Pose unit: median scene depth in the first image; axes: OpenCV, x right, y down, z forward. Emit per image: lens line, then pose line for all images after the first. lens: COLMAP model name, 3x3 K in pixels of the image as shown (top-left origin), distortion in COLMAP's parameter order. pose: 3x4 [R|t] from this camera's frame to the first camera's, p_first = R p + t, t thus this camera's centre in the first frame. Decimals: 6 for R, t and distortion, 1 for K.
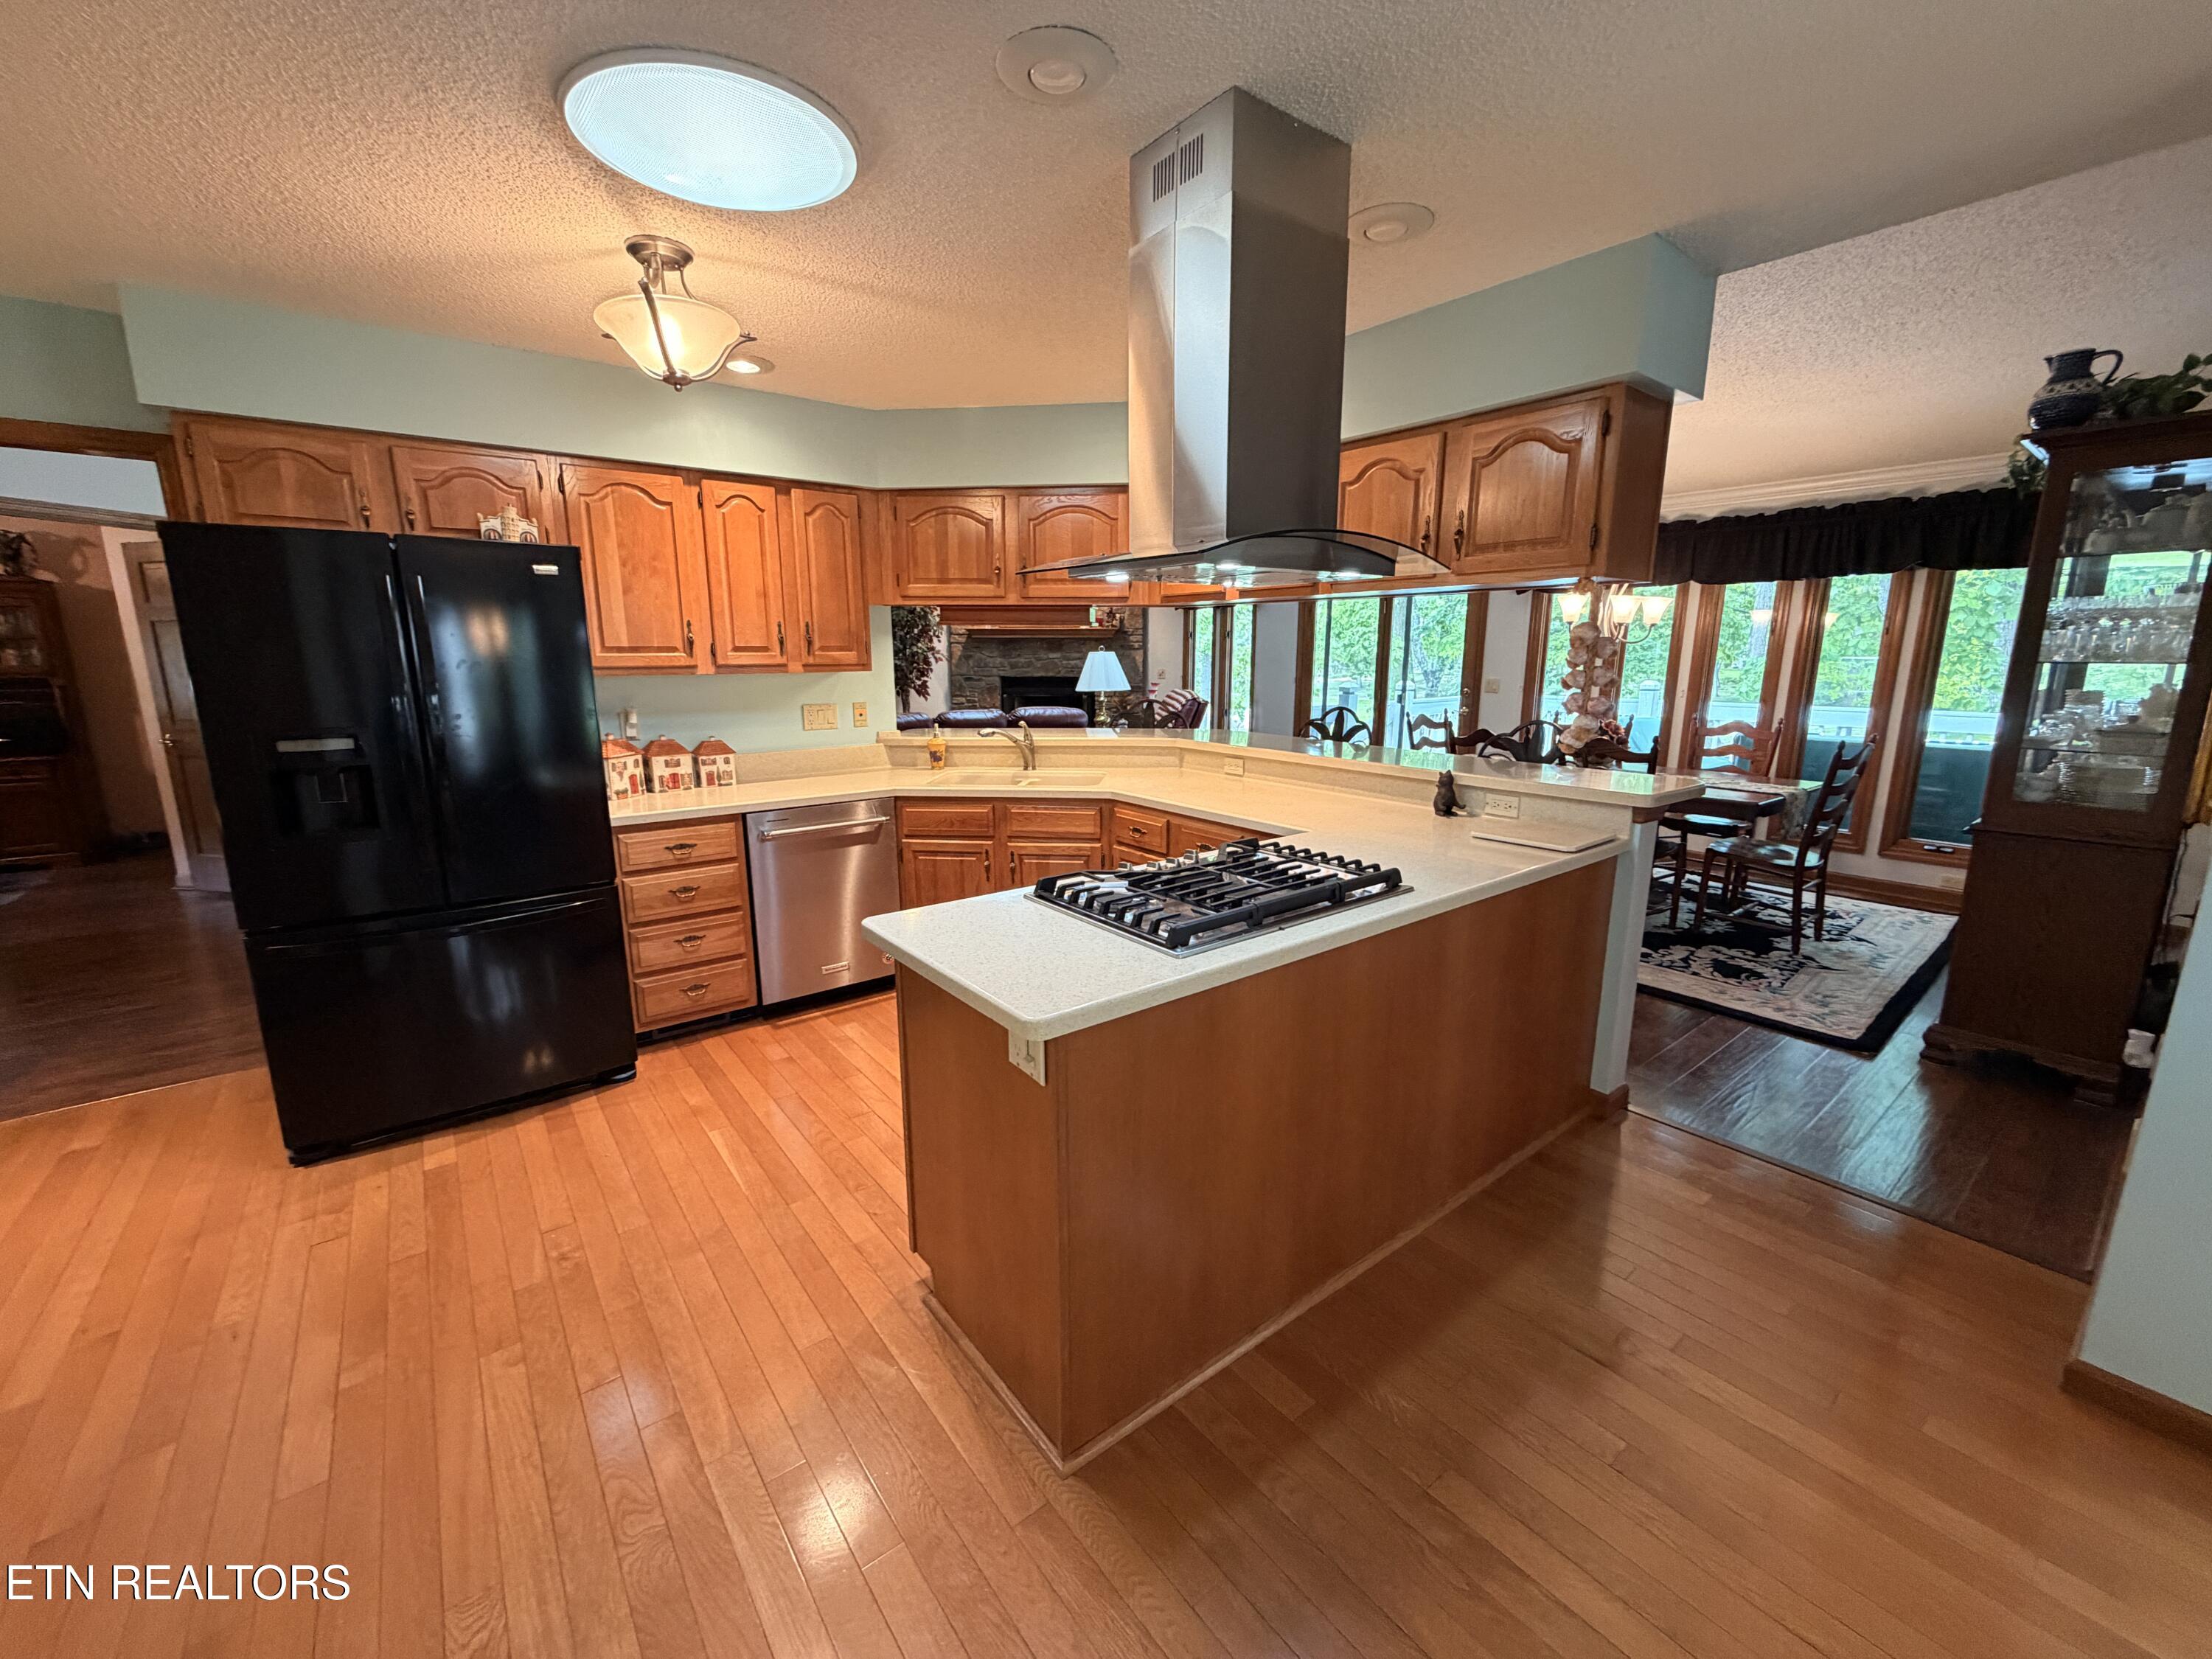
lens RADIAL K [[885.6, 0, 1102.9], [0, 885.6, 828.2], [0, 0, 1]] dist [0.001788, -0.000111]
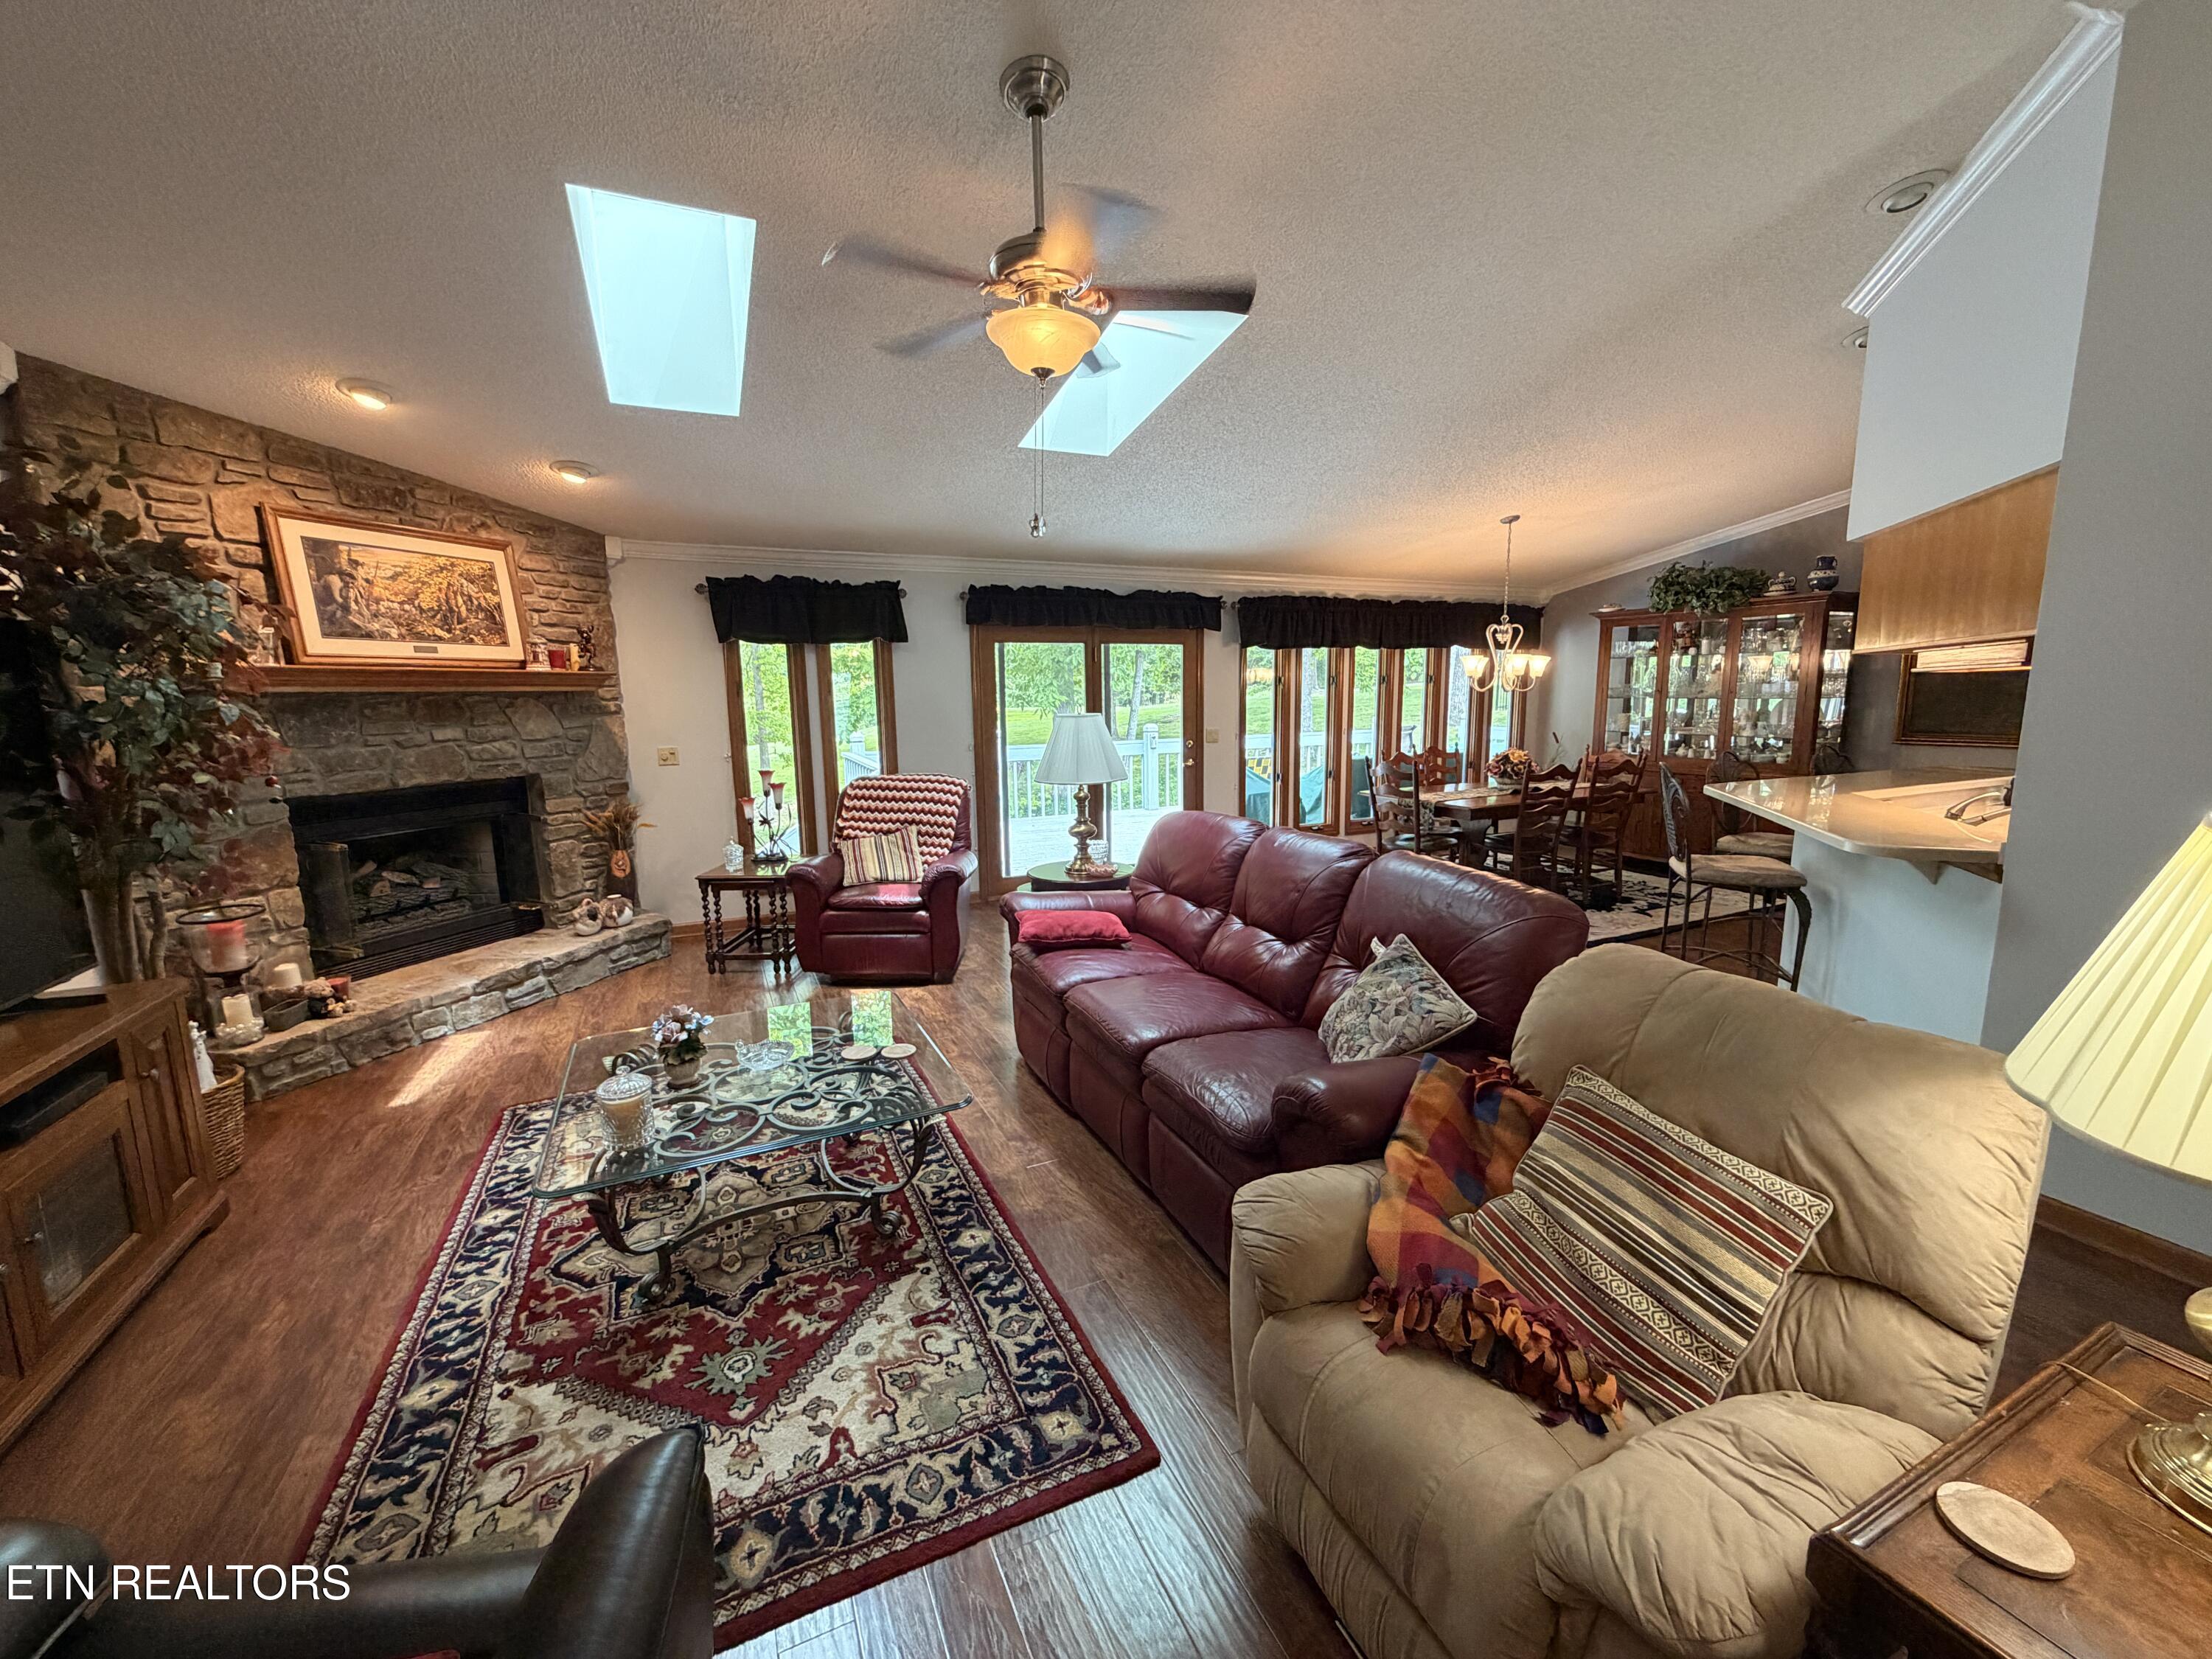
lens RADIAL K [[885.6, 0, 1102.8], [0, 885.6, 828.4], [0, 0, 1]] dist [0.001788, -0.000111]
pose [[0.227496, -0.153121, 0.961665, -1.133670], [0.209177, 0.972190, 0.105313, -0.372885], [-0.951047, 0.177200, 0.253199, 1.728458]]
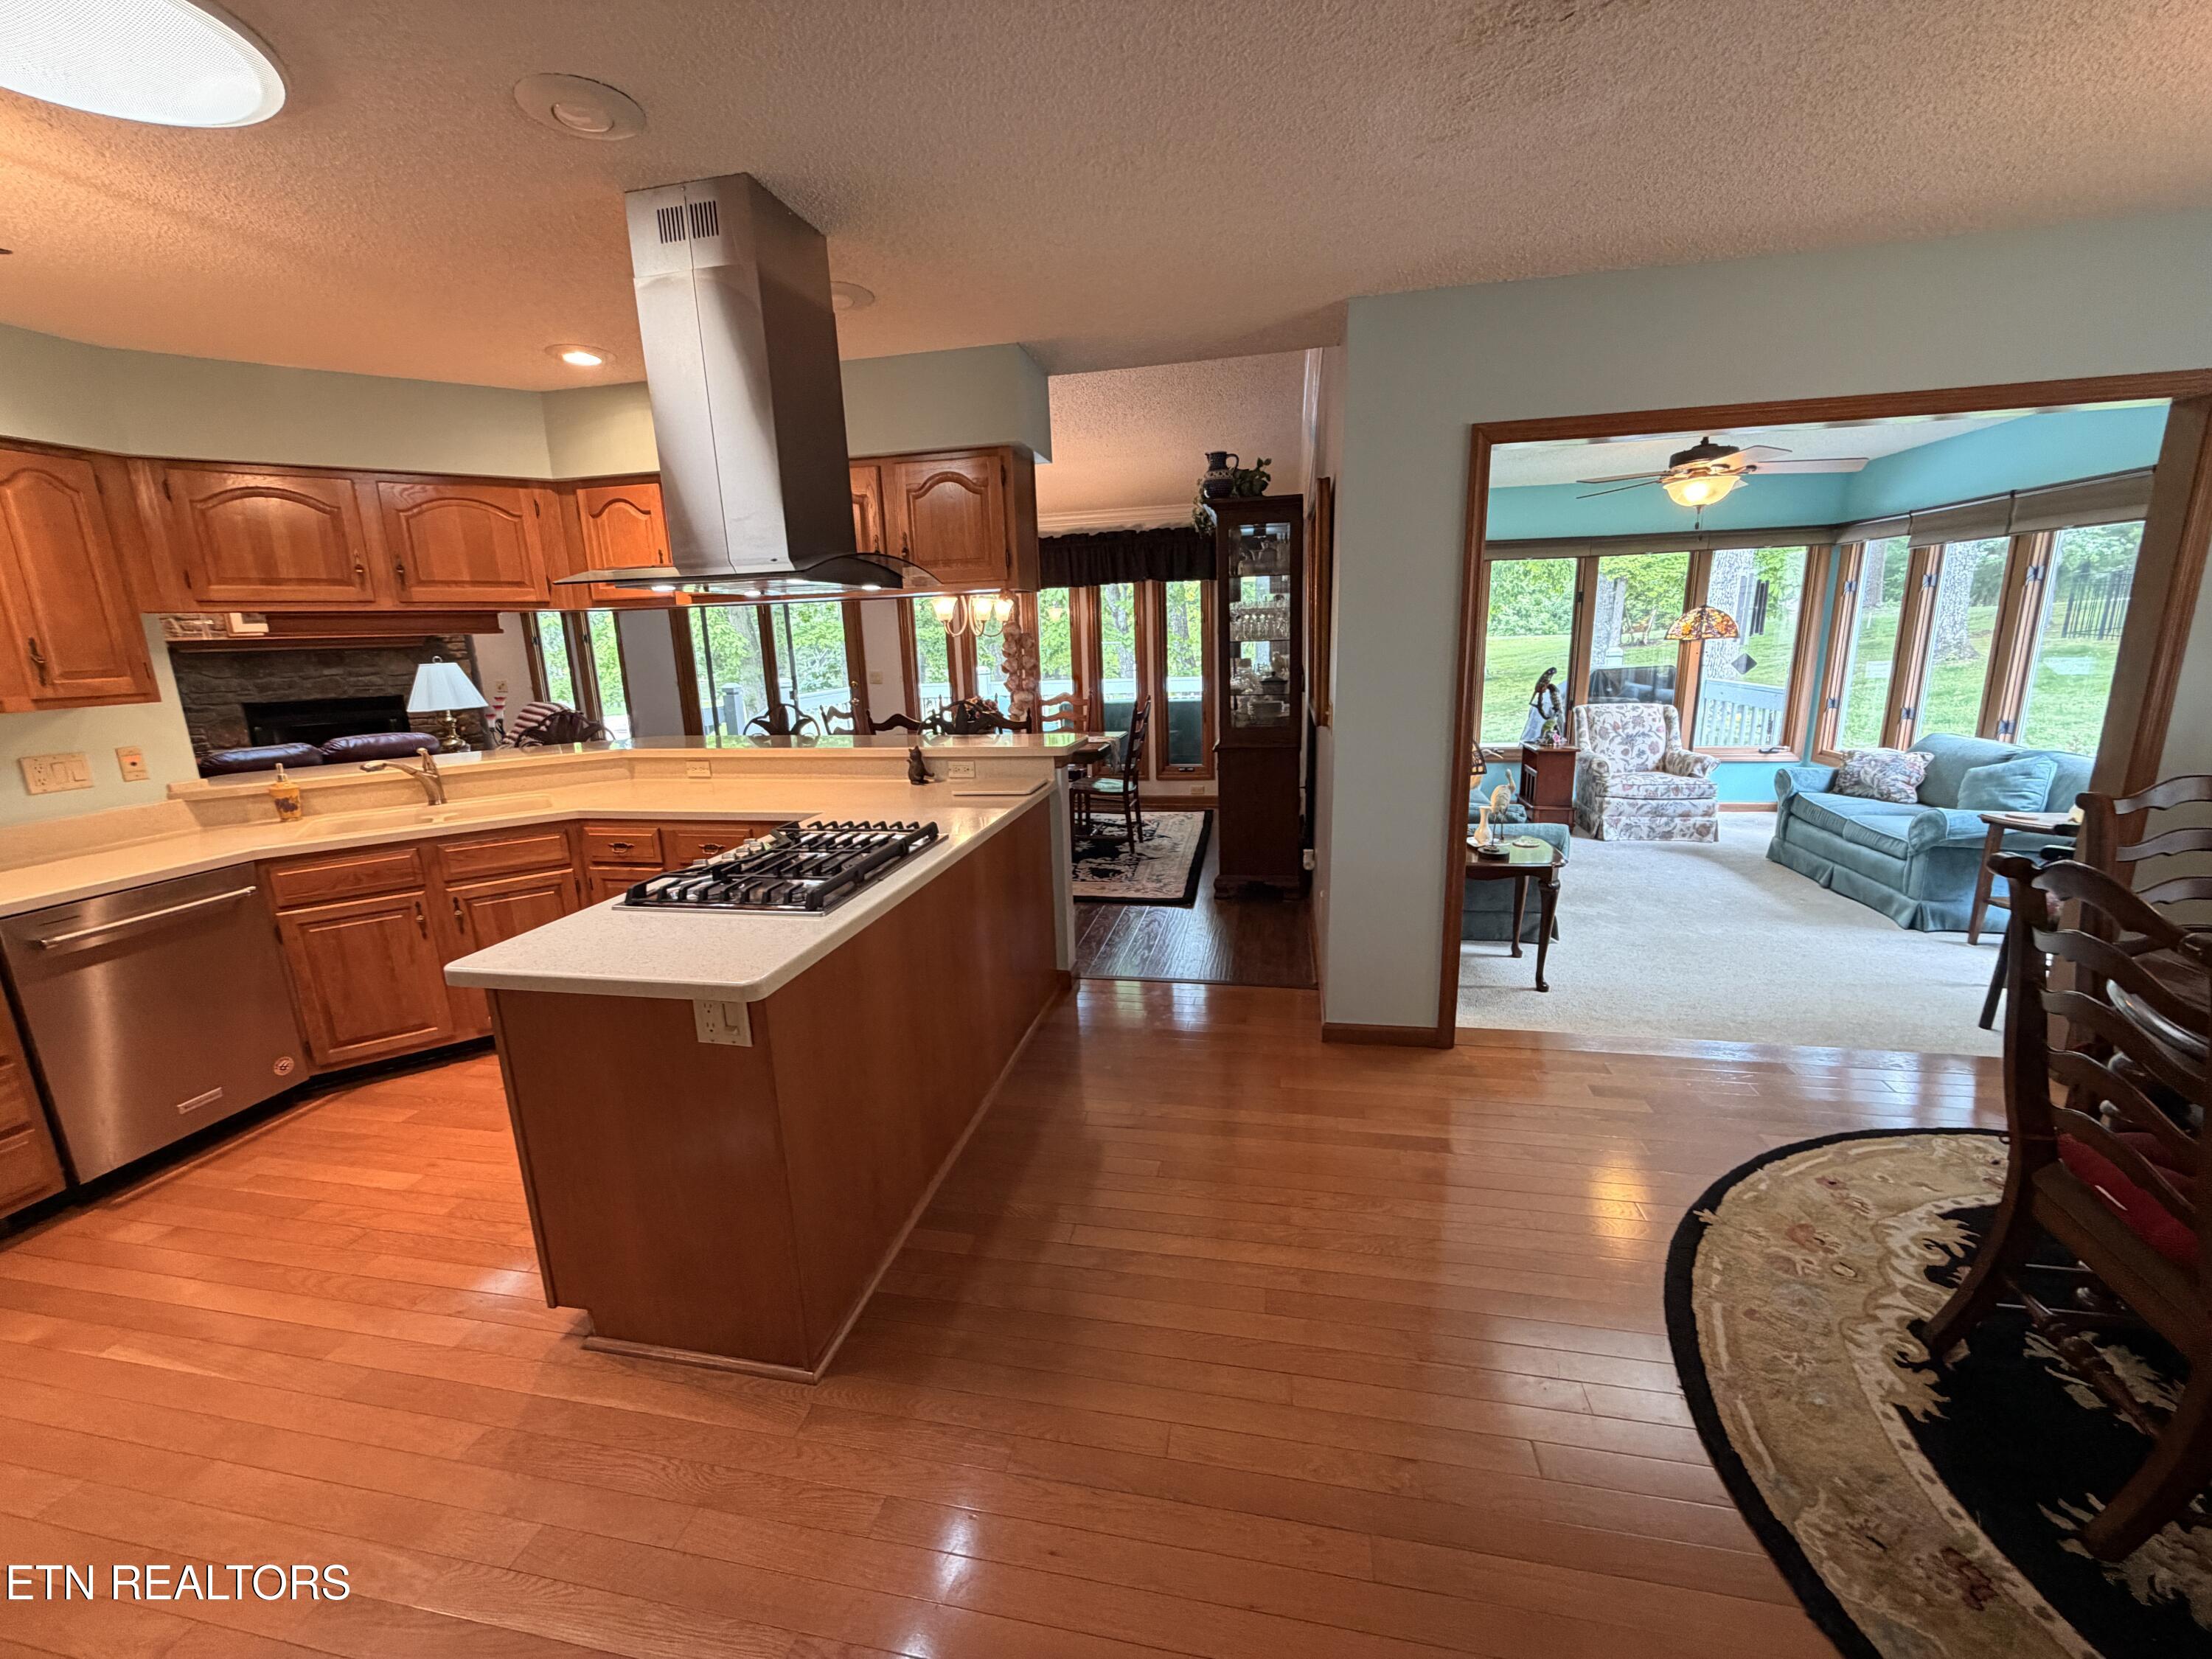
lens RADIAL K [[885.6, 0, 1099.1], [0, 885.6, 827.7], [0, 0, 1]] dist [0.001788, -0.000111]
pose [[0.758778, -0.163306, 0.630545, -0.163200], [0.162294, 0.984929, 0.059790, 0.009662], [-0.630807, 0.056966, 0.773846, -0.066225]]
